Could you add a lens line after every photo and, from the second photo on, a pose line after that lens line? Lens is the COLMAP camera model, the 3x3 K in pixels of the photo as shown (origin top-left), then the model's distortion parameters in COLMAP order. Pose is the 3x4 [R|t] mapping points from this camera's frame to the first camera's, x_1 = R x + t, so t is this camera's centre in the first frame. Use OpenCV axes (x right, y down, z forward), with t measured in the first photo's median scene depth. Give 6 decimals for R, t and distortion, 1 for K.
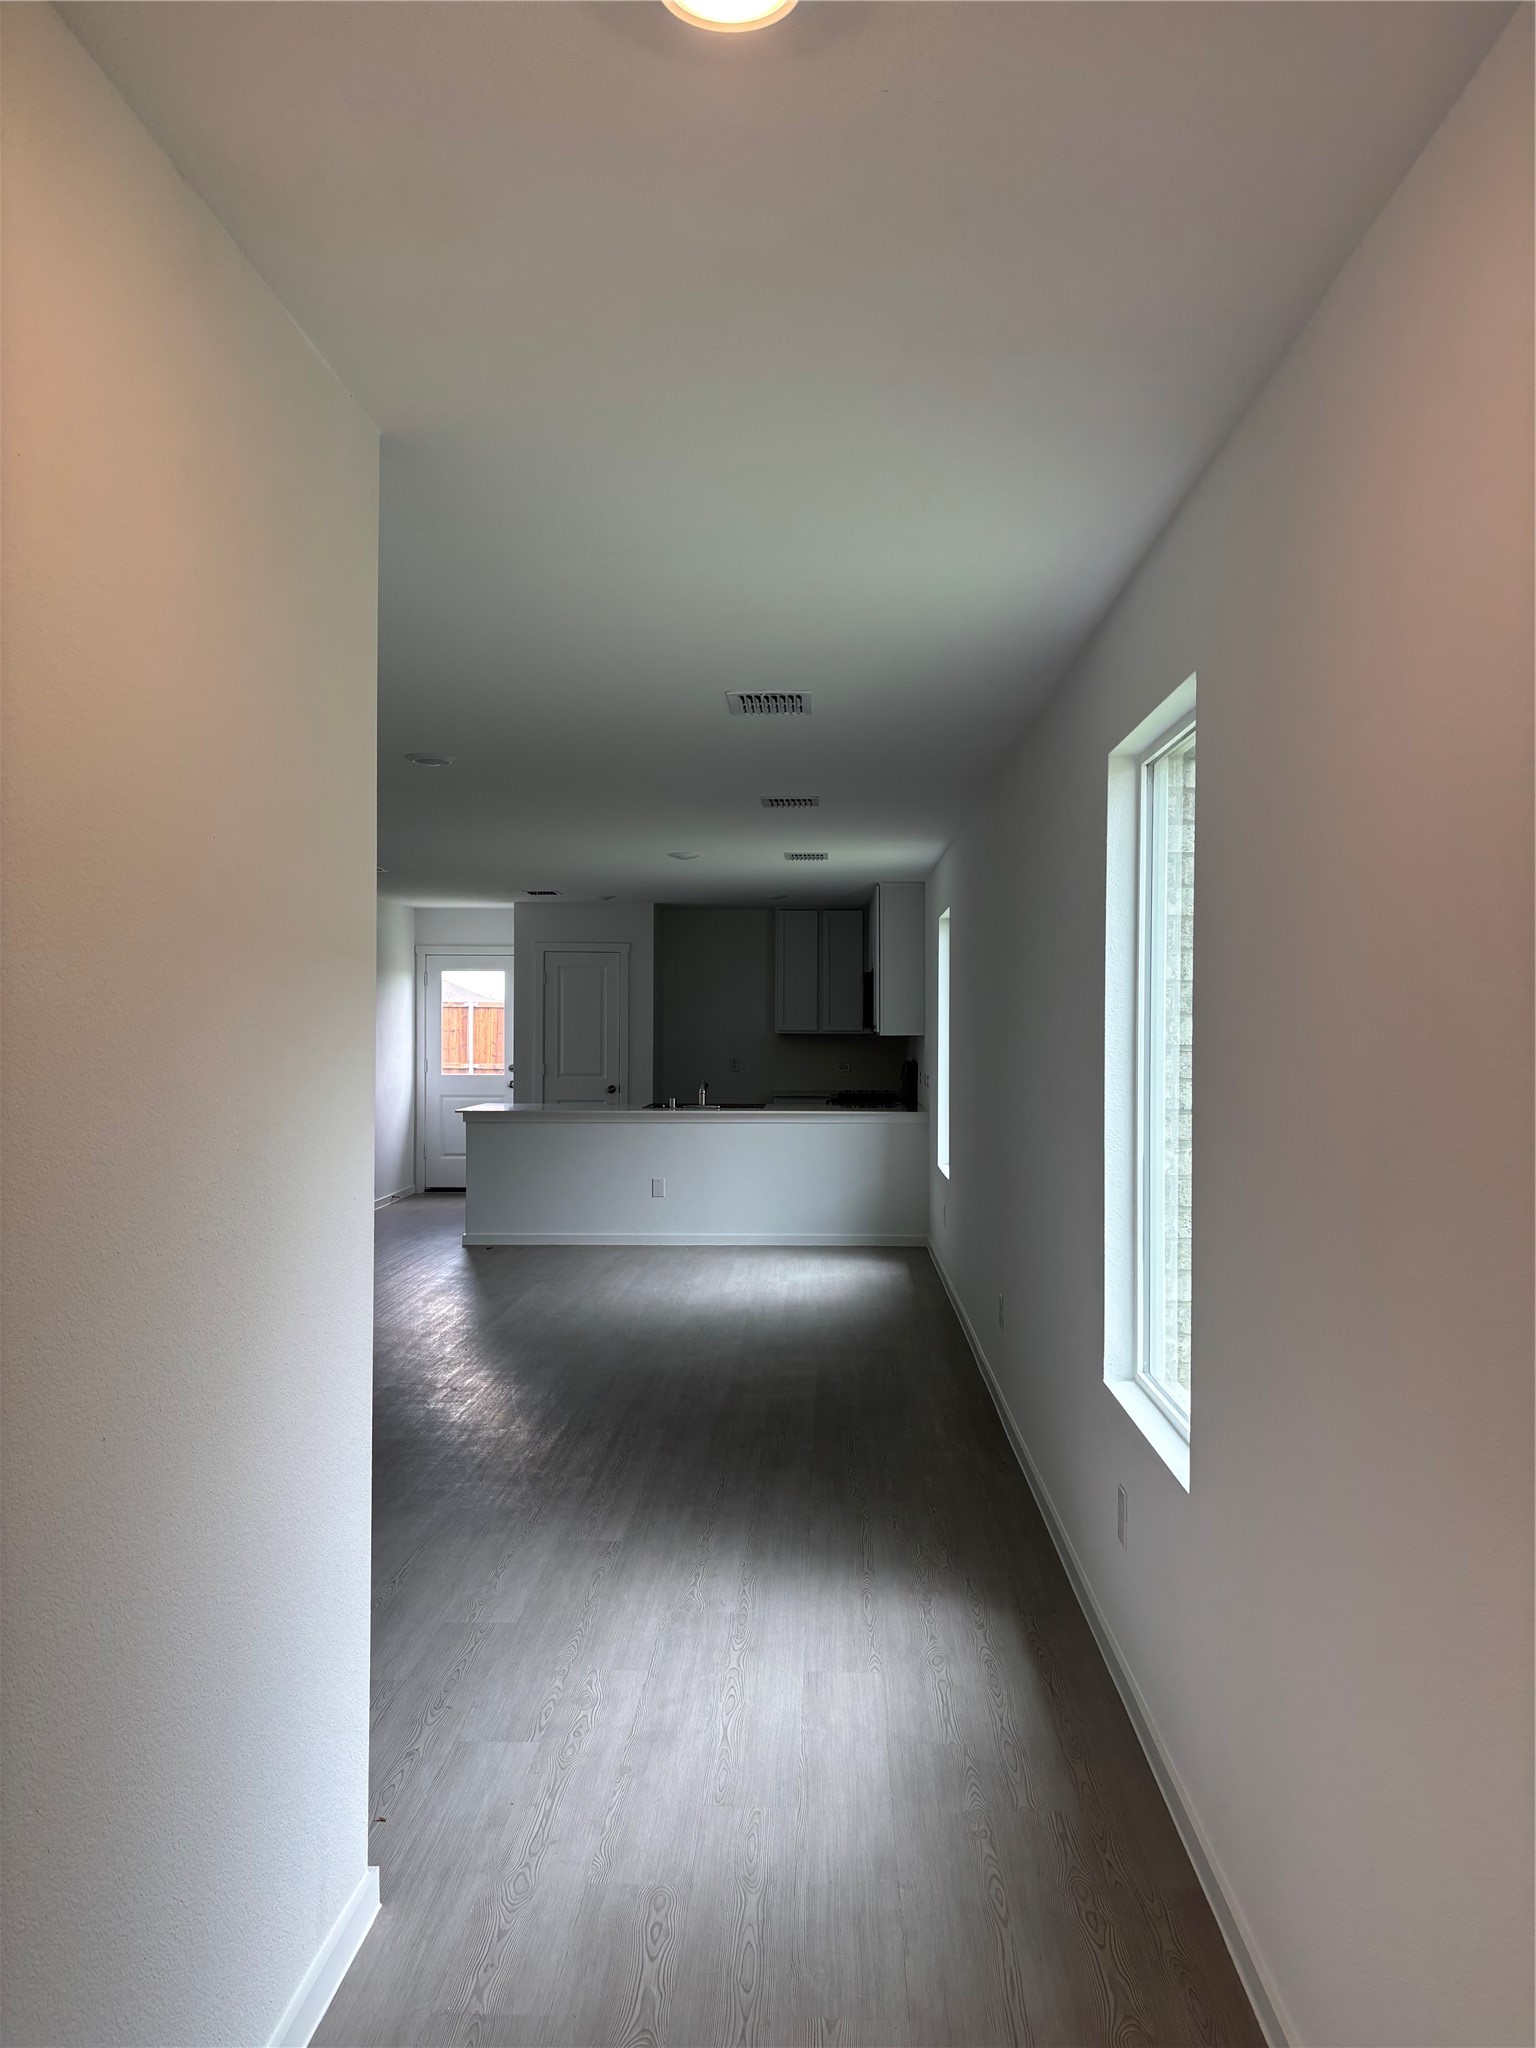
lens RADIAL K [[1529.1, 0, 768.0], [0, 1529.1, 1024.0], [0, 0, 1]] dist [0.071136, -0.052437]
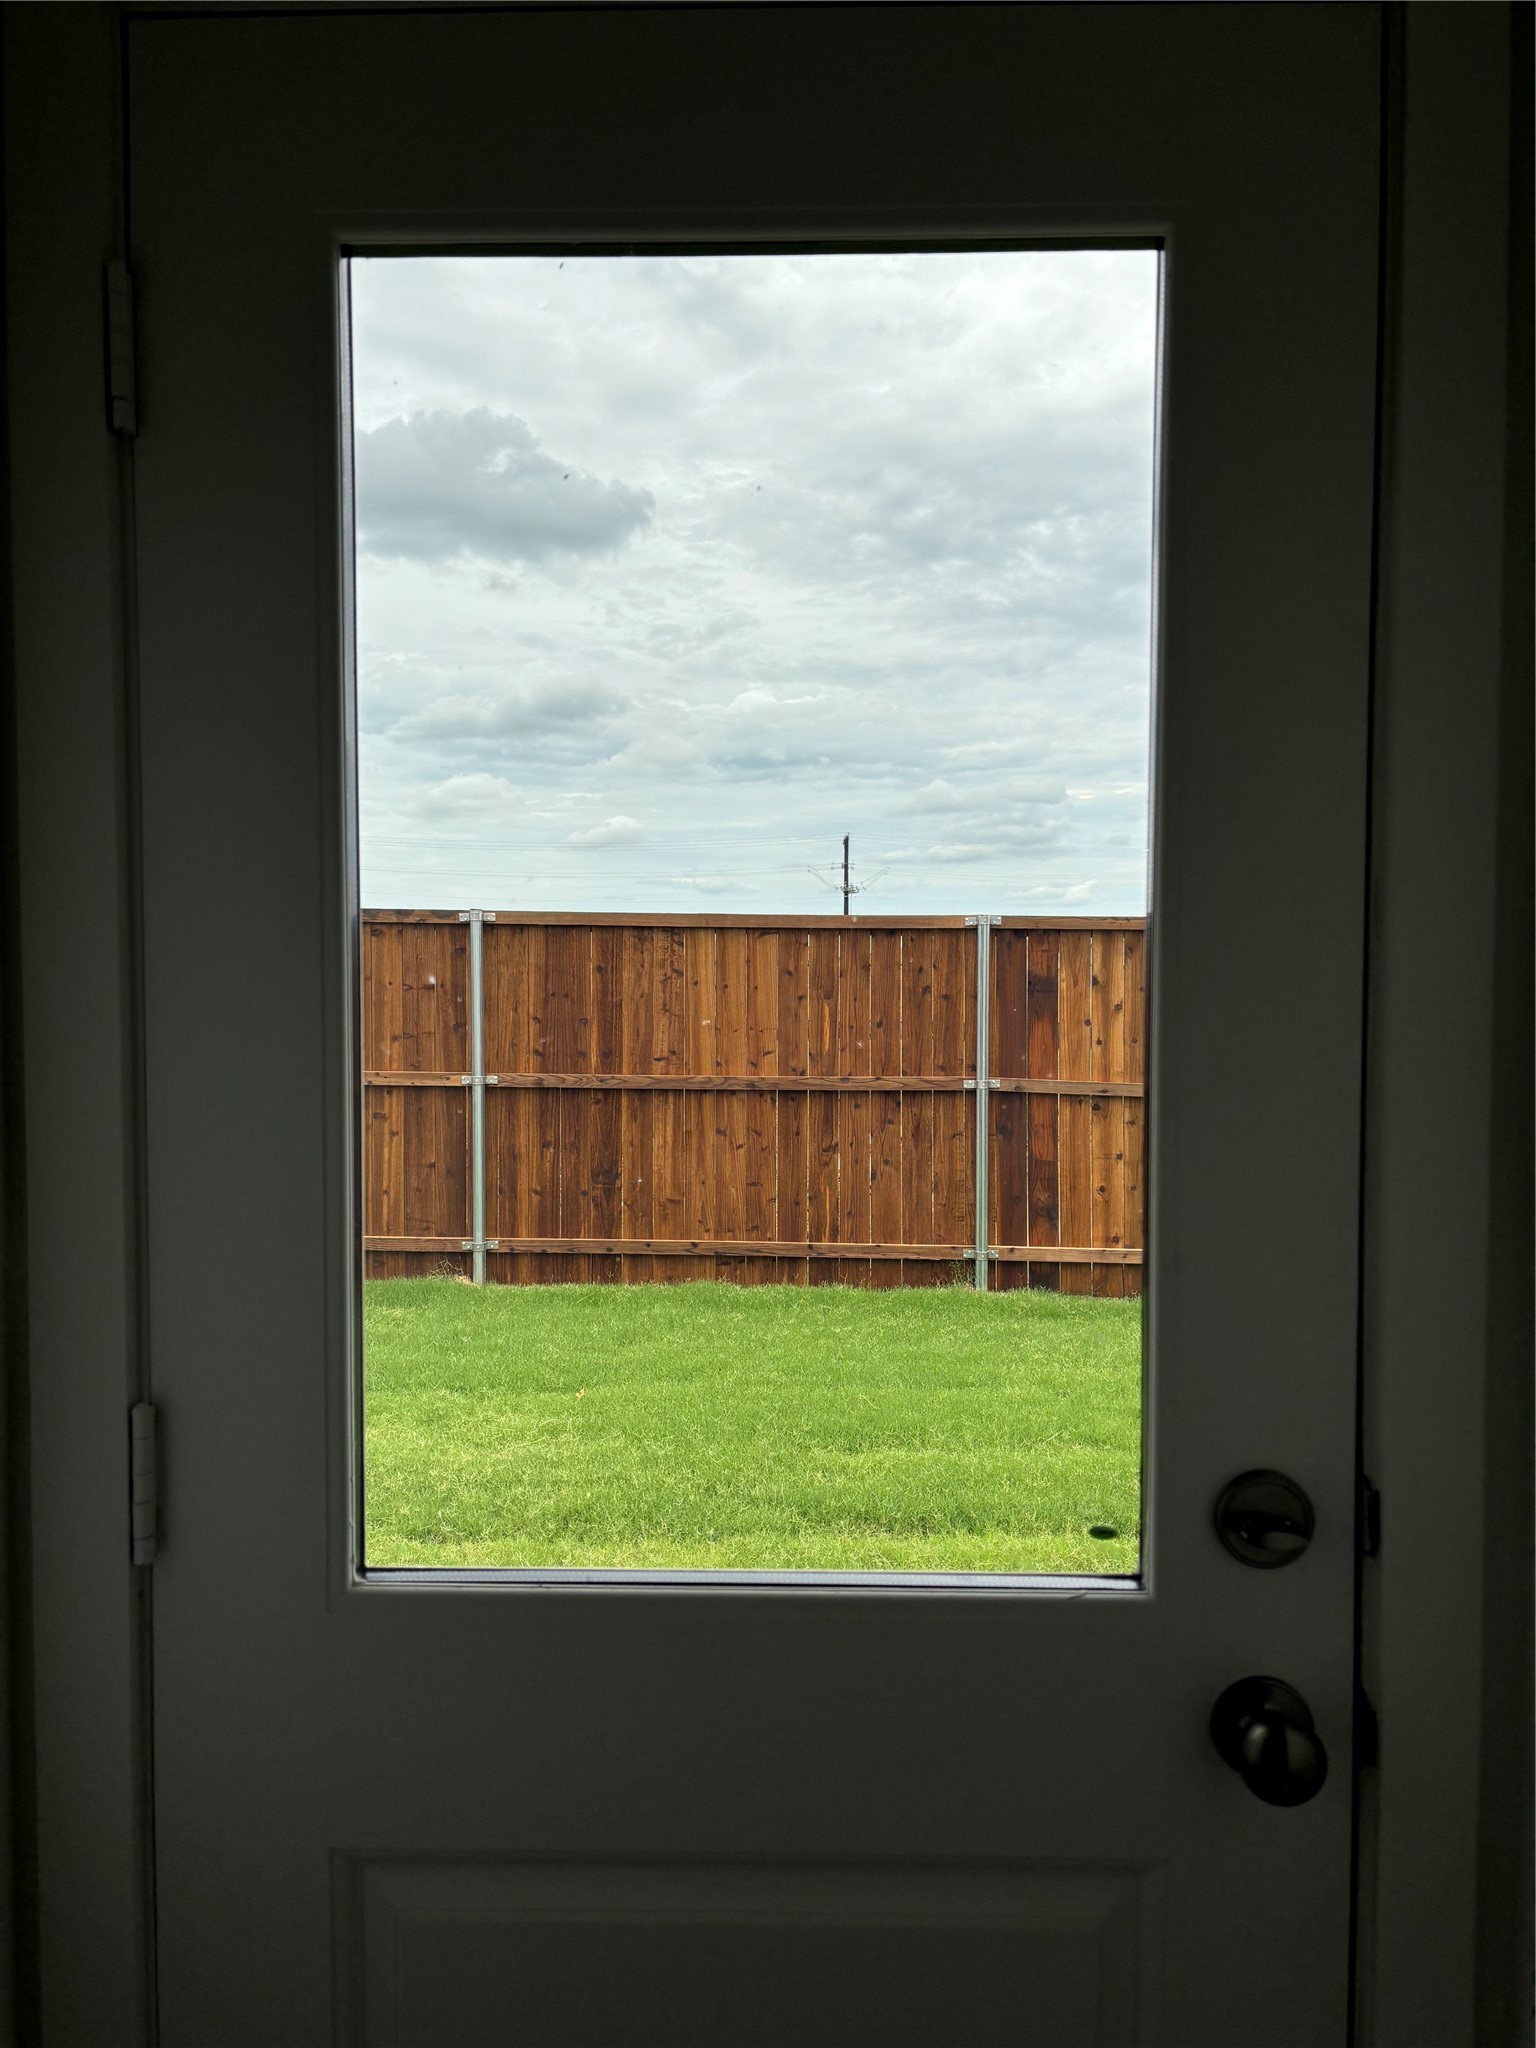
lens RADIAL K [[1690.9, 0, 768.0], [0, 1690.9, 1024.0], [0, 0, 1]] dist [0.003485, -0.000528]
pose [[0.999383, 0.003221, 0.034989, -0.136060], [-0.004272, 0.999541, 0.029990, 0.000714], [-0.034876, -0.030121, 0.998938, 0.576850]]
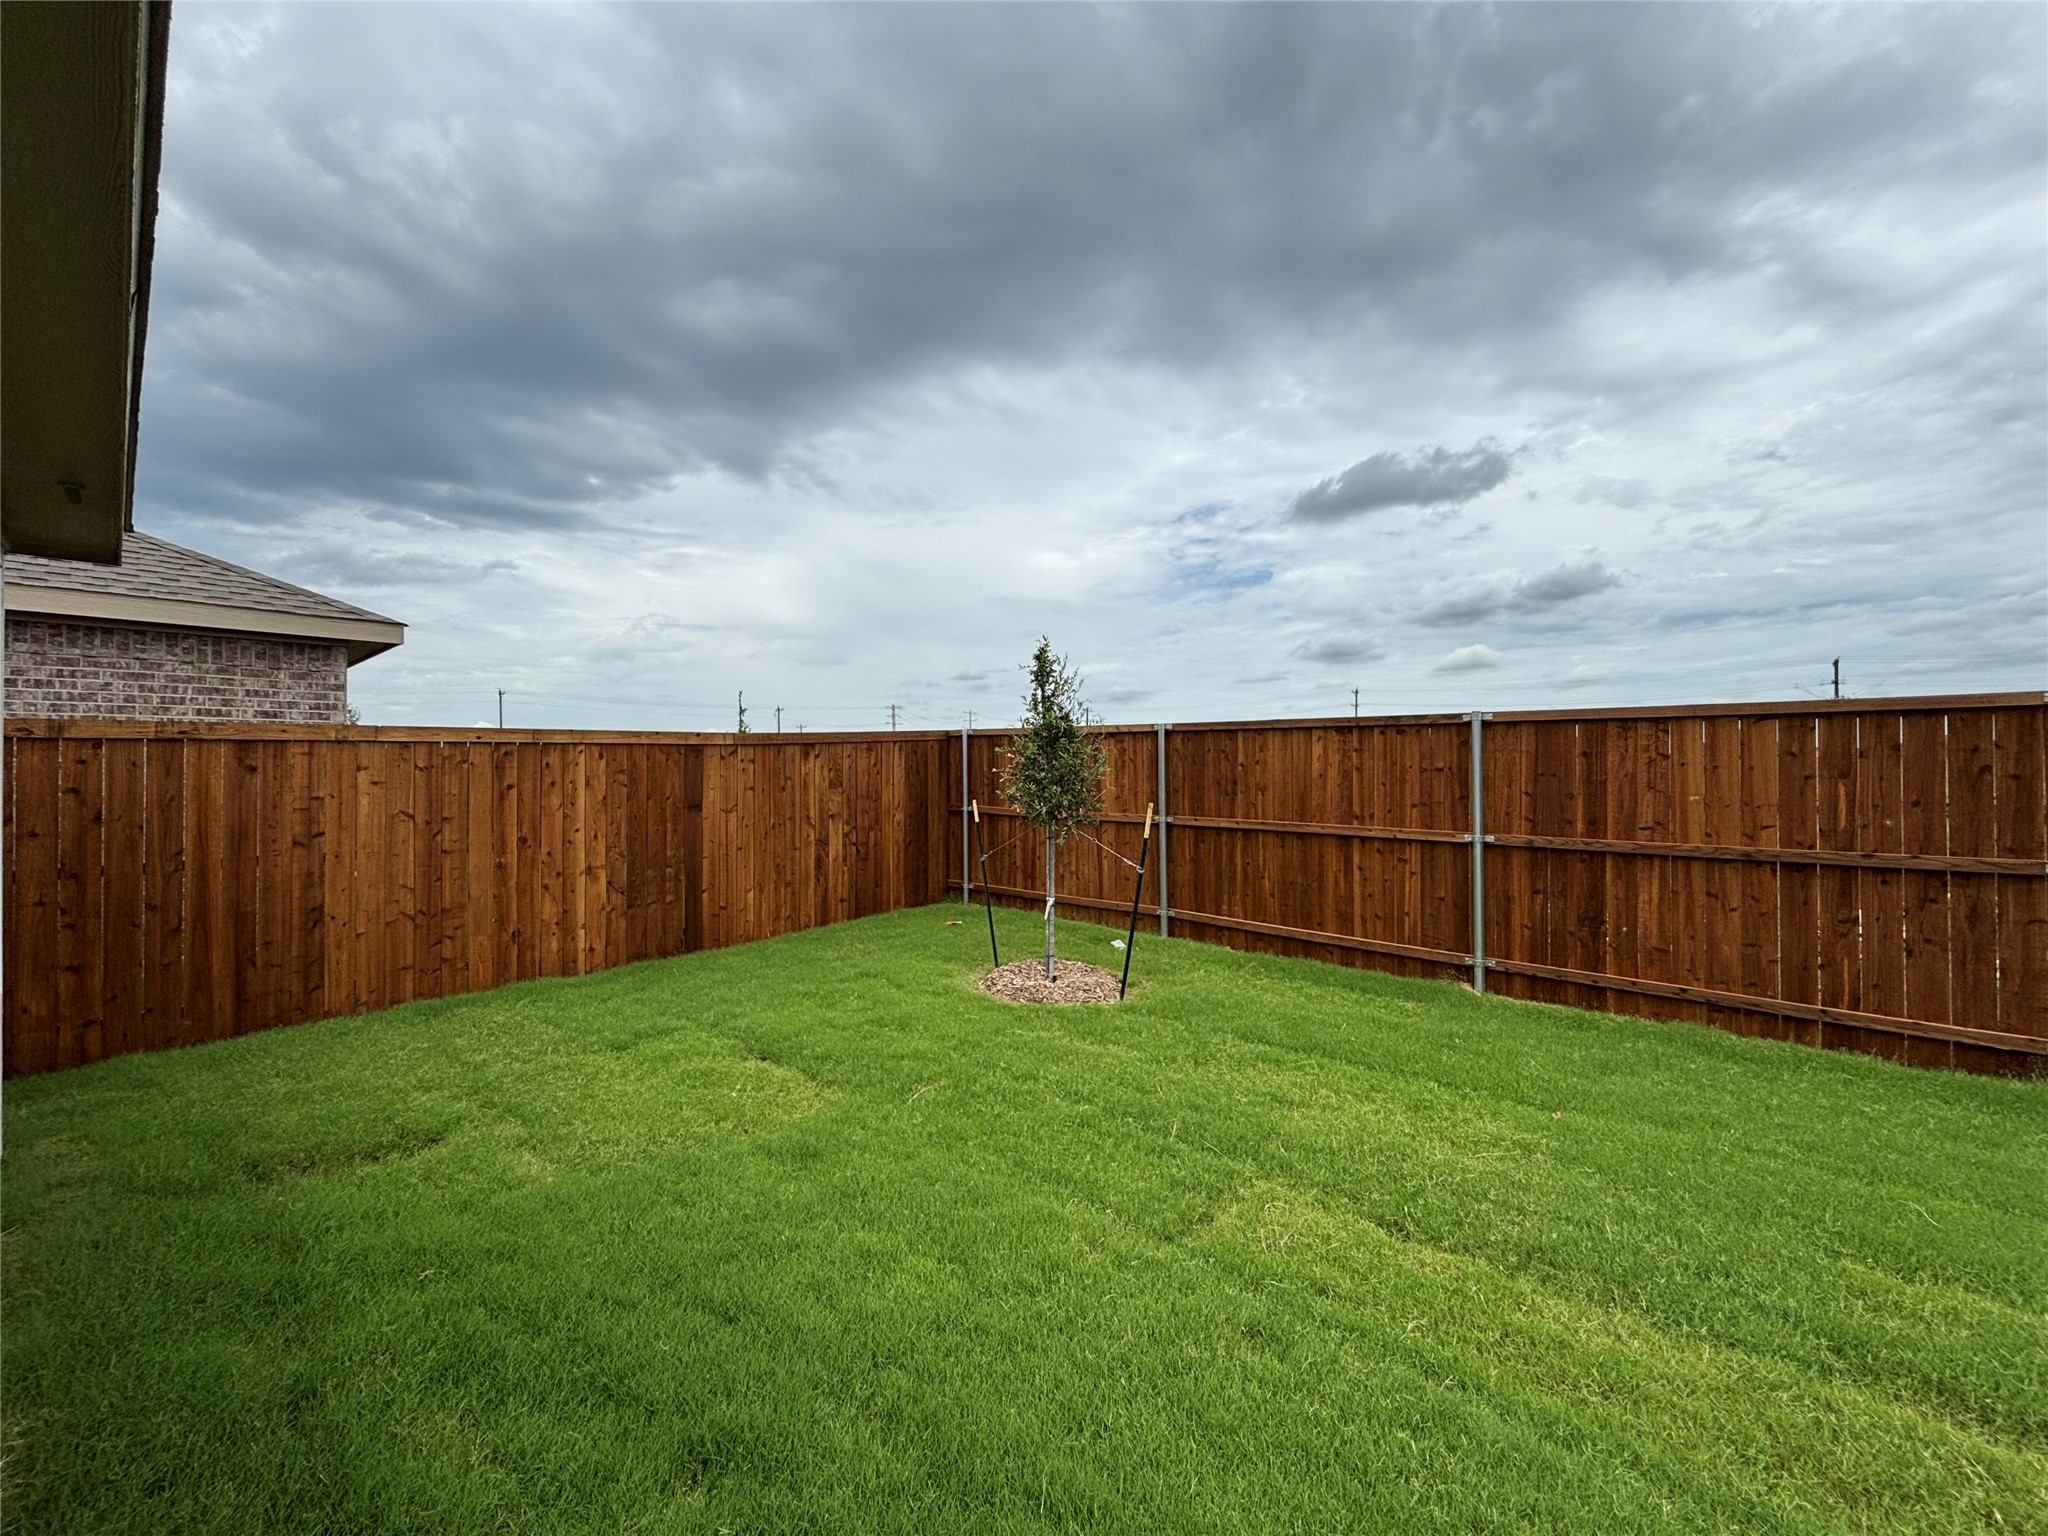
lens RADIAL K [[819.2, 0, 1038.5], [0, 819.2, 764.6], [0, 0, 1]] dist [0.004167, 0.000698]
pose [[0.775712, -0.004580, -0.631070, -0.134065], [0.001724, 0.999985, -0.005140, 0.004013], [0.631085, 0.002899, 0.775709, 0.692519]]
